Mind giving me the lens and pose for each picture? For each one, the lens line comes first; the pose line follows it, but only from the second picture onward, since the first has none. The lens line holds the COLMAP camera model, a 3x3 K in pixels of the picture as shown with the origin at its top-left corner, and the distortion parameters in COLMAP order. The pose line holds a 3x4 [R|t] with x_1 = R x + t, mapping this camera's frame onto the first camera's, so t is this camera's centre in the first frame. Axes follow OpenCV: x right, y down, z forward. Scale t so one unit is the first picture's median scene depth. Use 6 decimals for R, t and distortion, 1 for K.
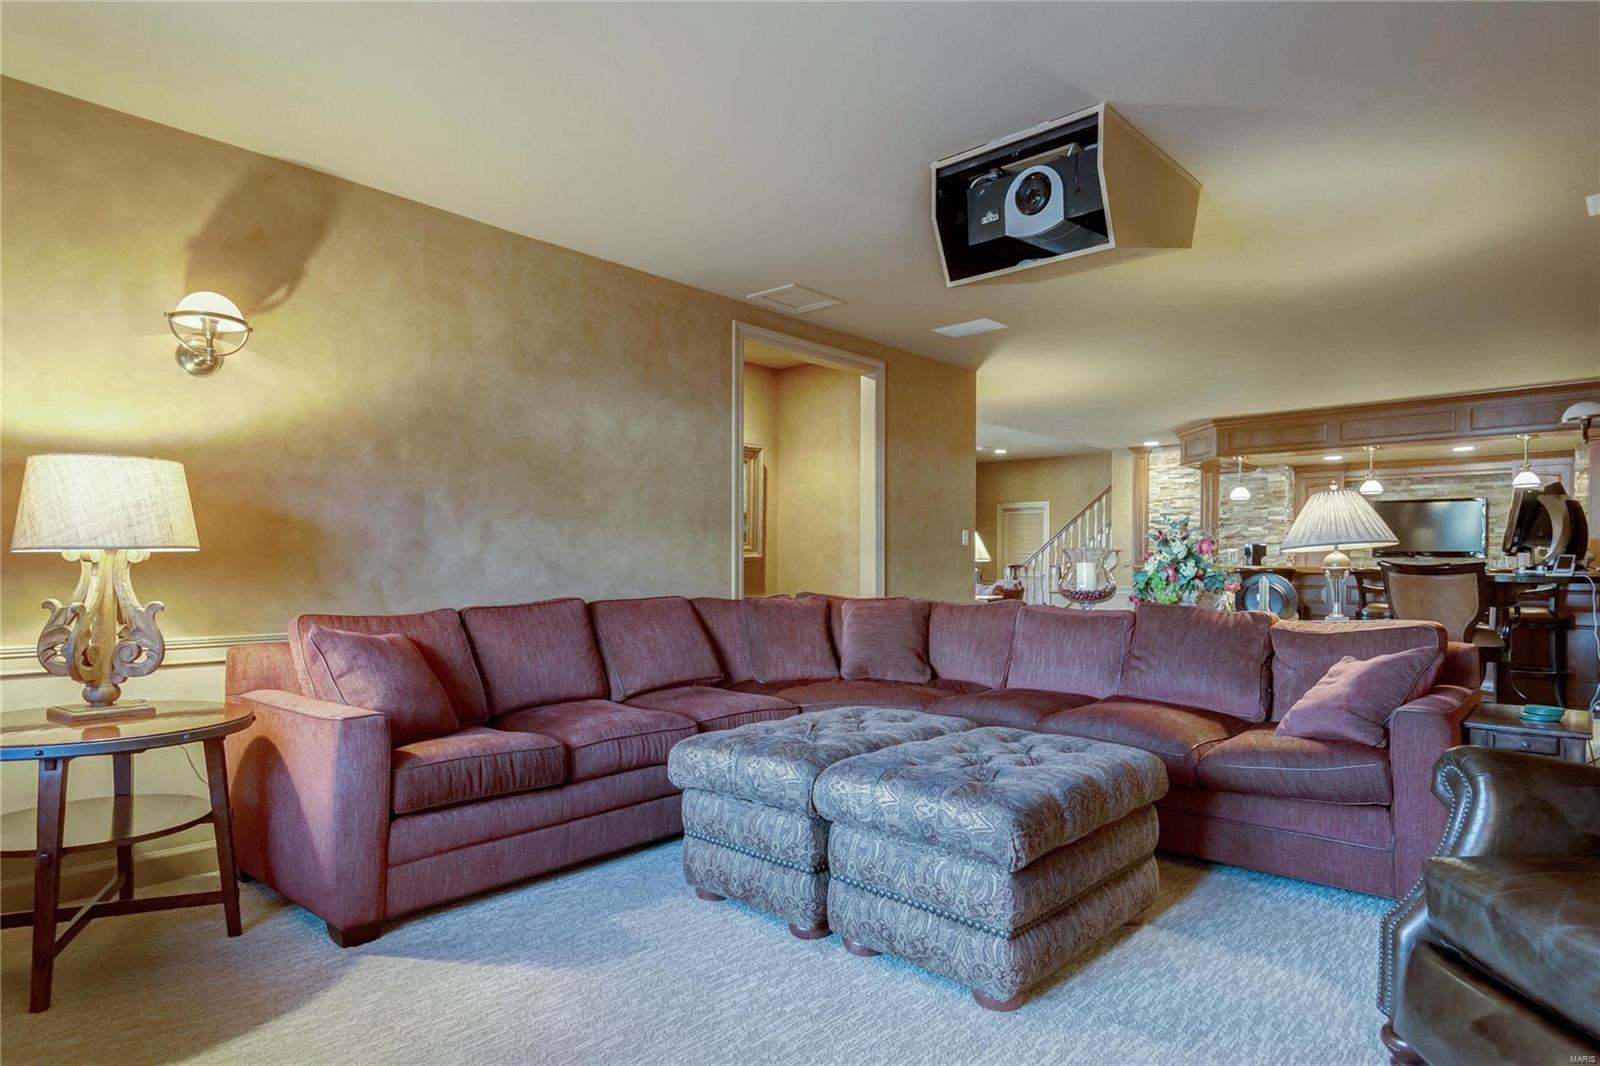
lens RADIAL K [[919.9, 0, 791.5], [0, 919.9, 563.9], [0, 0, 1]] dist [0.023030, -0.005561]
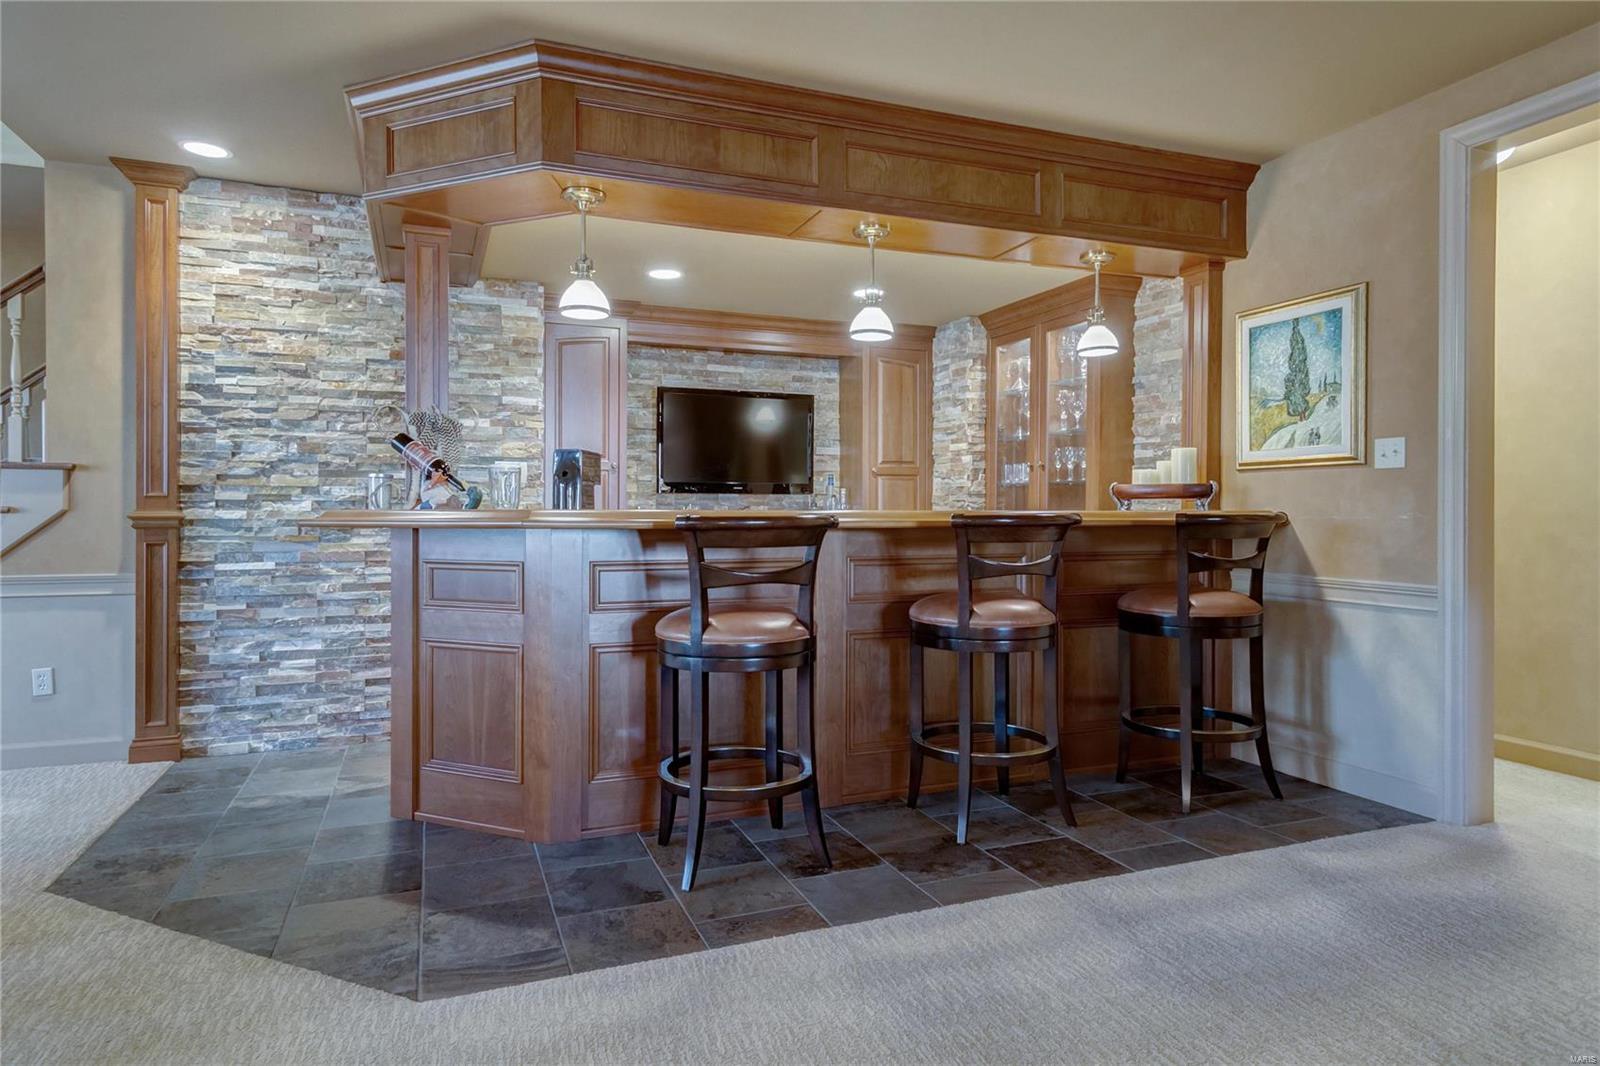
lens RADIAL K [[919.9, 0, 758.8], [0, 919.9, 512.8], [0, 0, 1]] dist [0.023030, -0.005561]
pose [[0.412367, -0.005414, 0.911002, 0.171060], [0.004193, 0.999983, 0.004045, 0.002332], [-0.911008, 0.002152, 0.412382, 0.718830]]
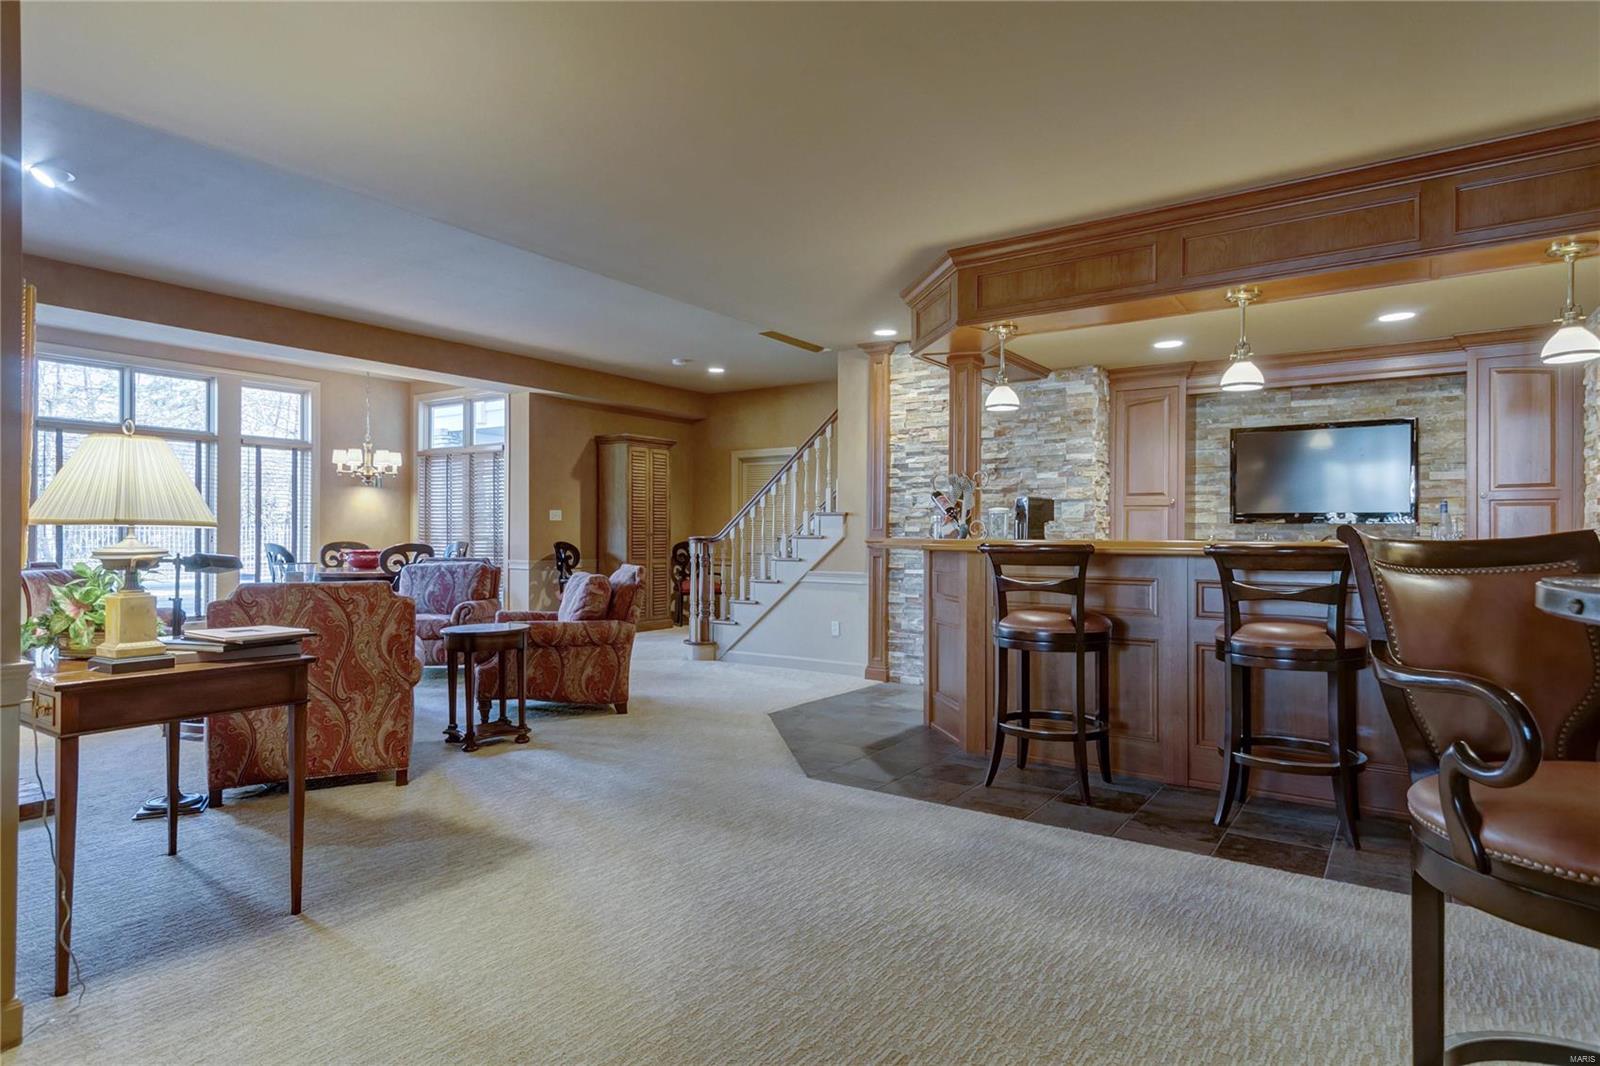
lens RADIAL K [[919.9, 0, 796.0], [0, 919.9, 527.2], [0, 0, 1]] dist [0.023030, -0.005561]
pose [[0.989366, -0.000495, 0.145448, 0.261593], [0.001970, 0.999948, -0.010000, 0.000656], [-0.145436, 0.010181, 0.989315, 0.449134]]
